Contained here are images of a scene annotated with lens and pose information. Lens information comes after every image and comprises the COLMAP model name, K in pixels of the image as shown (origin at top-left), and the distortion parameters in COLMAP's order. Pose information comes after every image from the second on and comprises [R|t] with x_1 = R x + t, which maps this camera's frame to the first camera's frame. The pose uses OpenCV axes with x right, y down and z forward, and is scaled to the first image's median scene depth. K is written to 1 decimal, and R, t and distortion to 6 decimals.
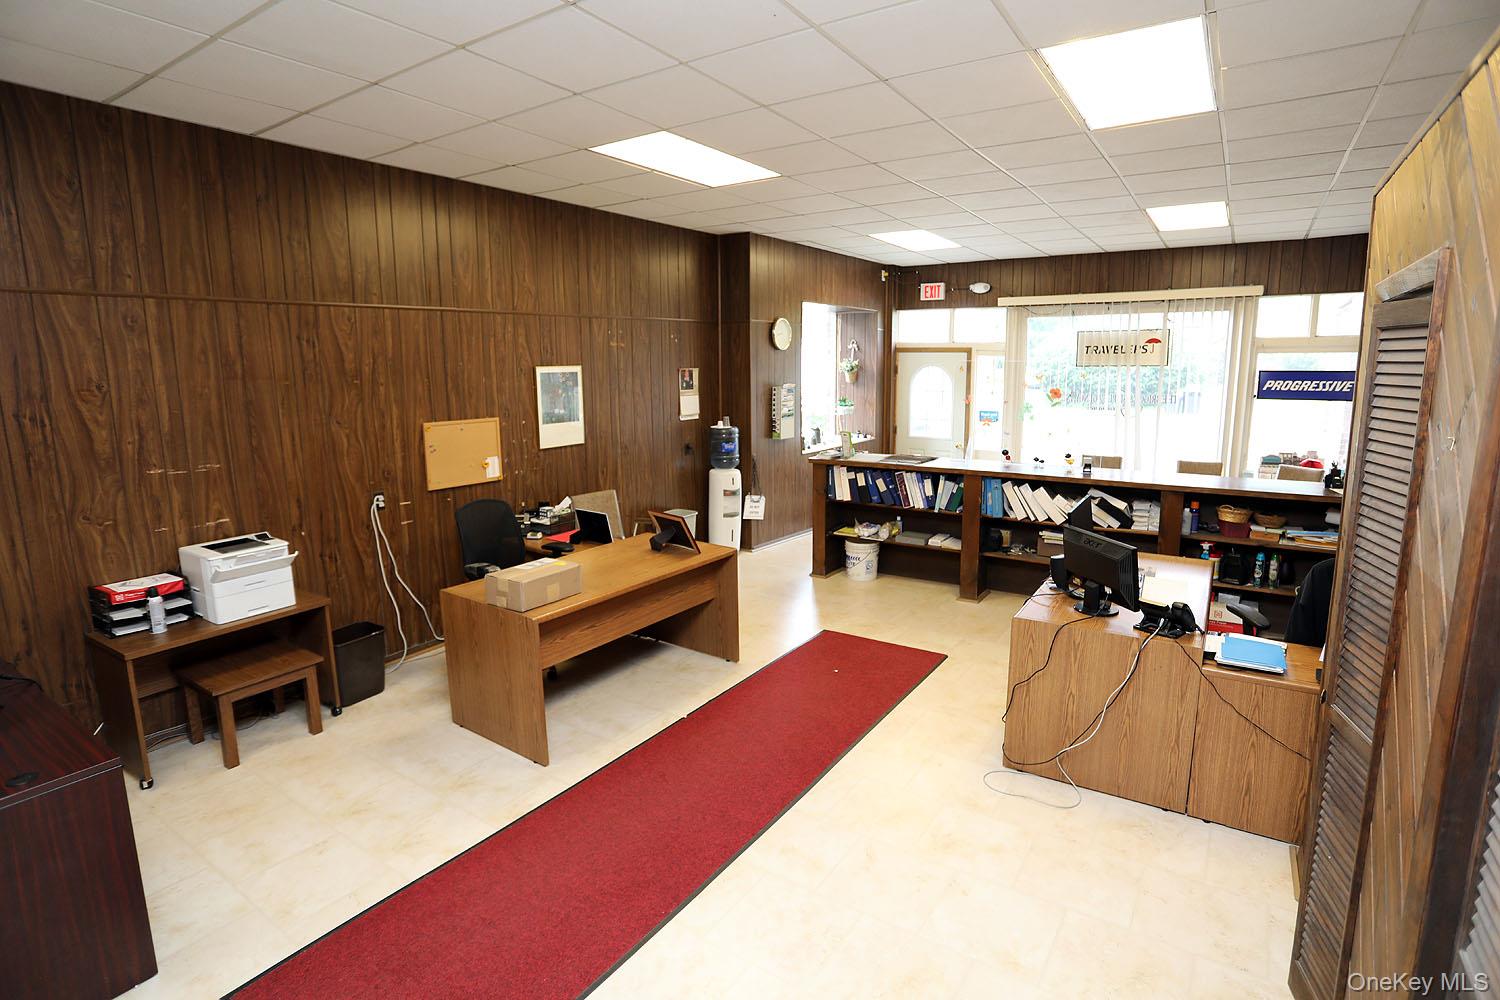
lens RADIAL K [[769.8, 0, 754.9], [0, 769.8, 494.3], [0, 0, 1]] dist [-0.028793, 0.000175]
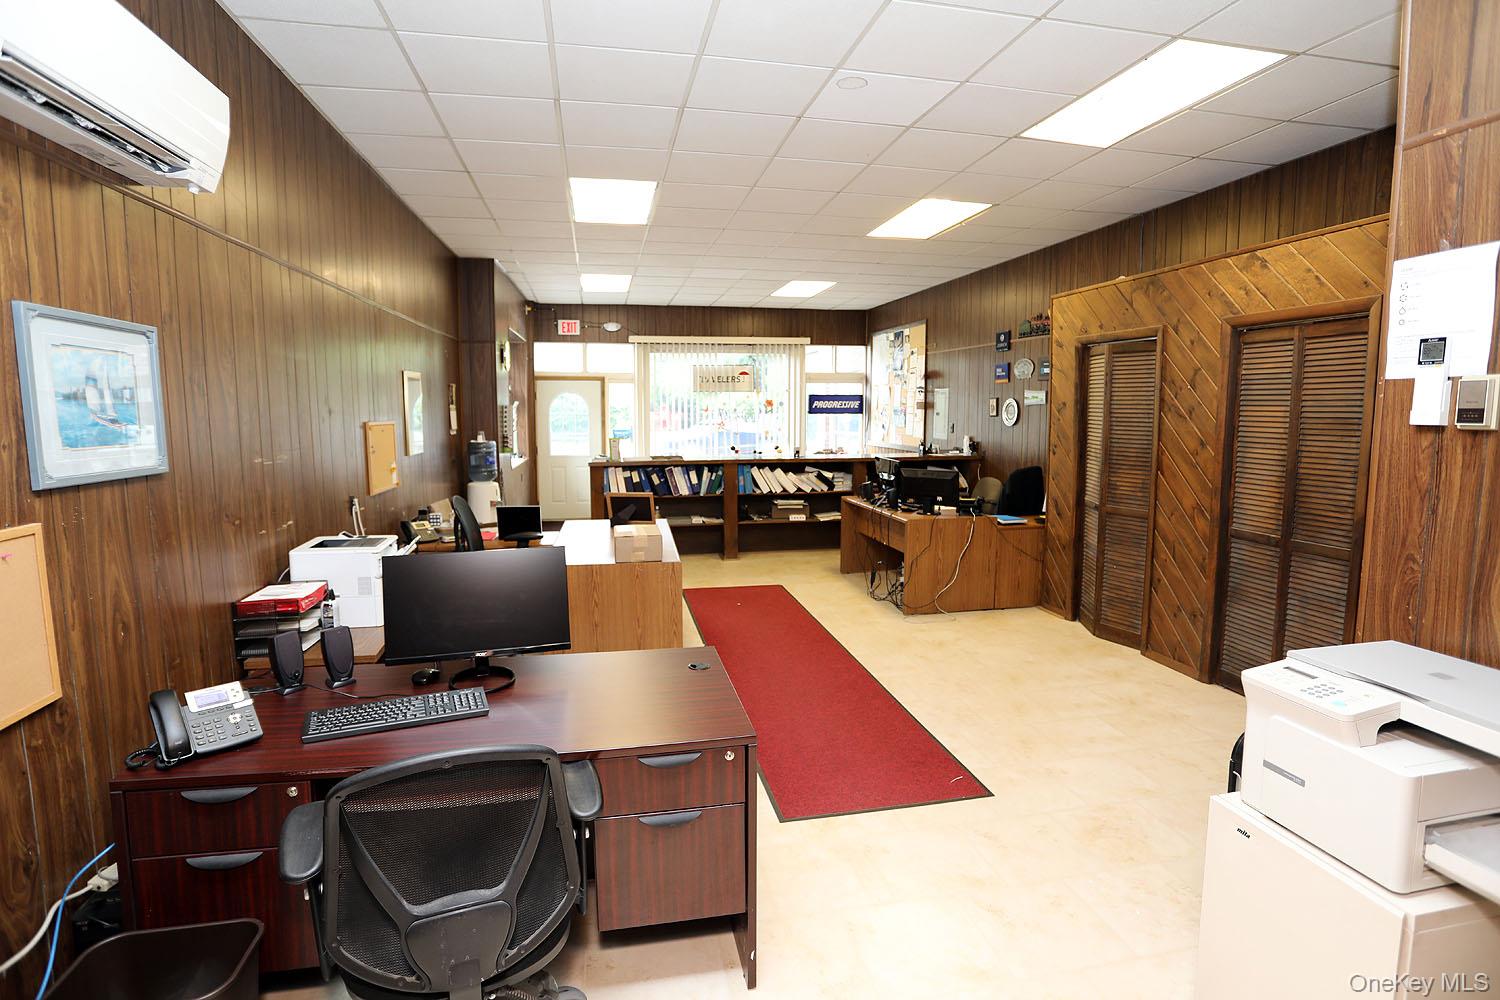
lens RADIAL K [[769.8, 0, 762.3], [0, 769.8, 493.1], [0, 0, 1]] dist [-0.028793, 0.000175]
pose [[0.722522, -0.074413, 0.687332, -0.477733], [0.116975, 0.993015, -0.015456, 0.042000], [-0.681381, 0.091568, 0.726179, -0.002792]]
